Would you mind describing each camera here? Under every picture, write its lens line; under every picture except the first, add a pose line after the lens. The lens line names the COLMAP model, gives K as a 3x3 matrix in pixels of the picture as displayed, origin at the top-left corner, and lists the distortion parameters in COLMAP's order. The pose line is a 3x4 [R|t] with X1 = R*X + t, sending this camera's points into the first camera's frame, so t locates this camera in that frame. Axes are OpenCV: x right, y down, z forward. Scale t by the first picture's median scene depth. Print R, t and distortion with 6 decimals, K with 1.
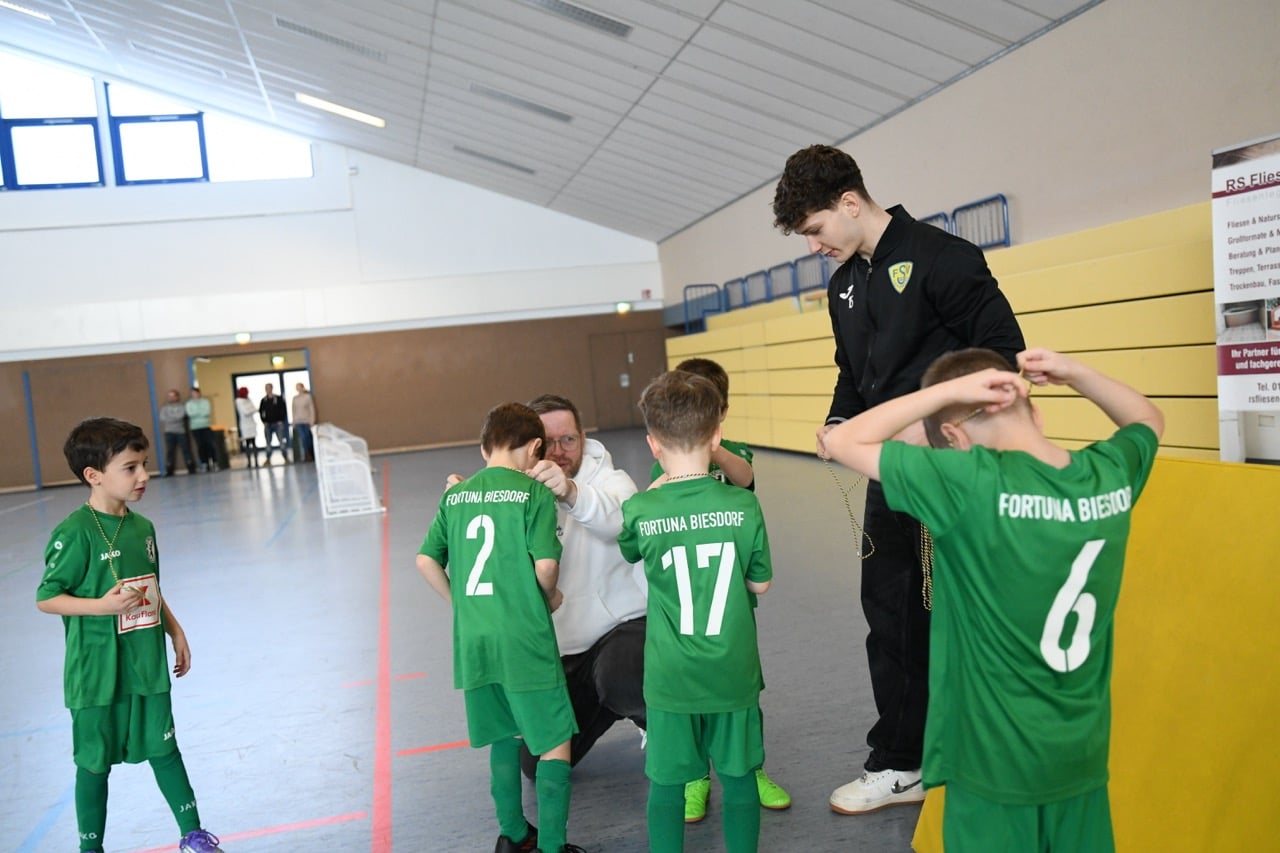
lens RADIAL K [[1113.9, 0, 640.0], [0, 1113.9, 426.5], [0, 0, 1]] dist [-0.010544, 0.023094]
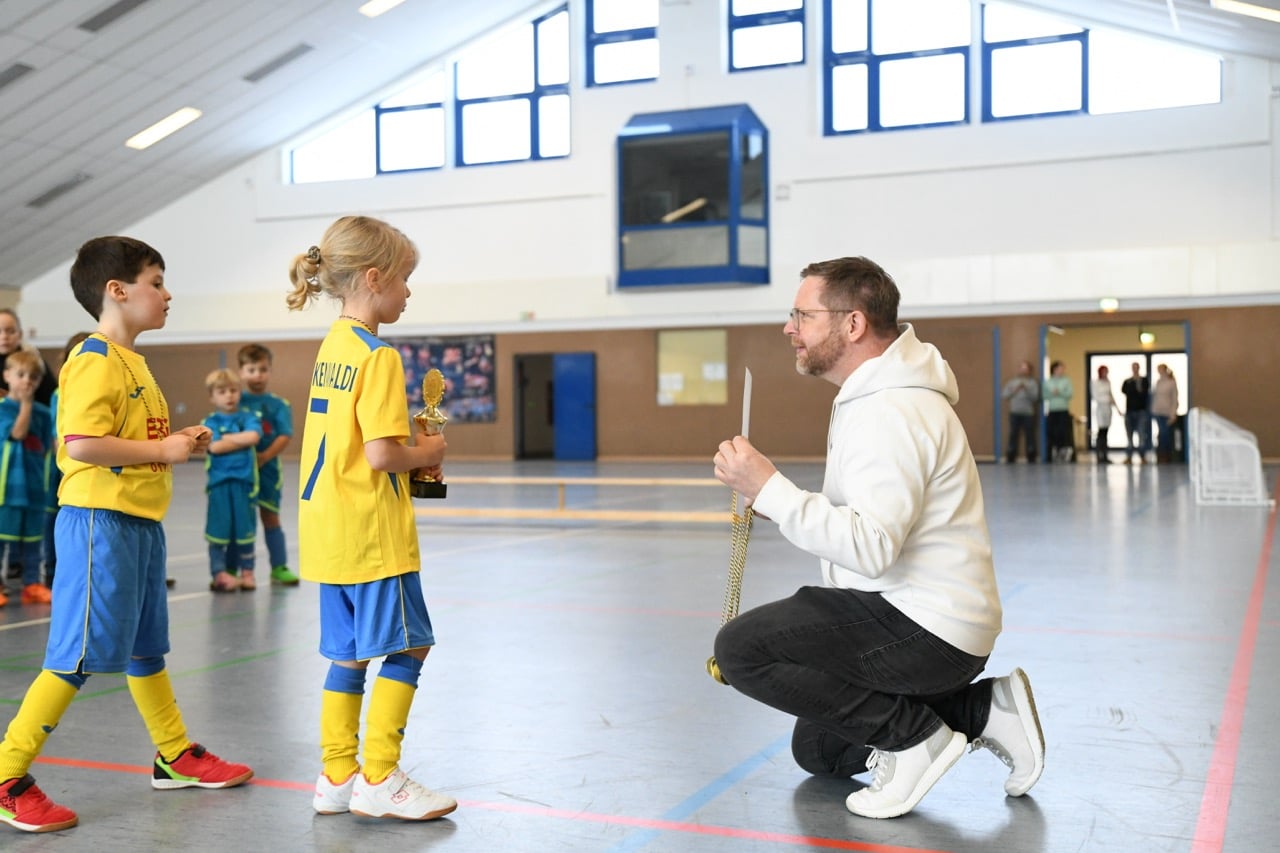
lens RADIAL K [[1512.9, 0, 640.0], [0, 1512.9, 426.5], [0, 0, 1]] dist [0.045120, 0.065369]
pose [[0.806753, 0.087075, -0.584438, 0.025817], [-0.093265, 0.995449, 0.019569, 0.019821], [0.583483, 0.038720, 0.811202, -0.103481]]
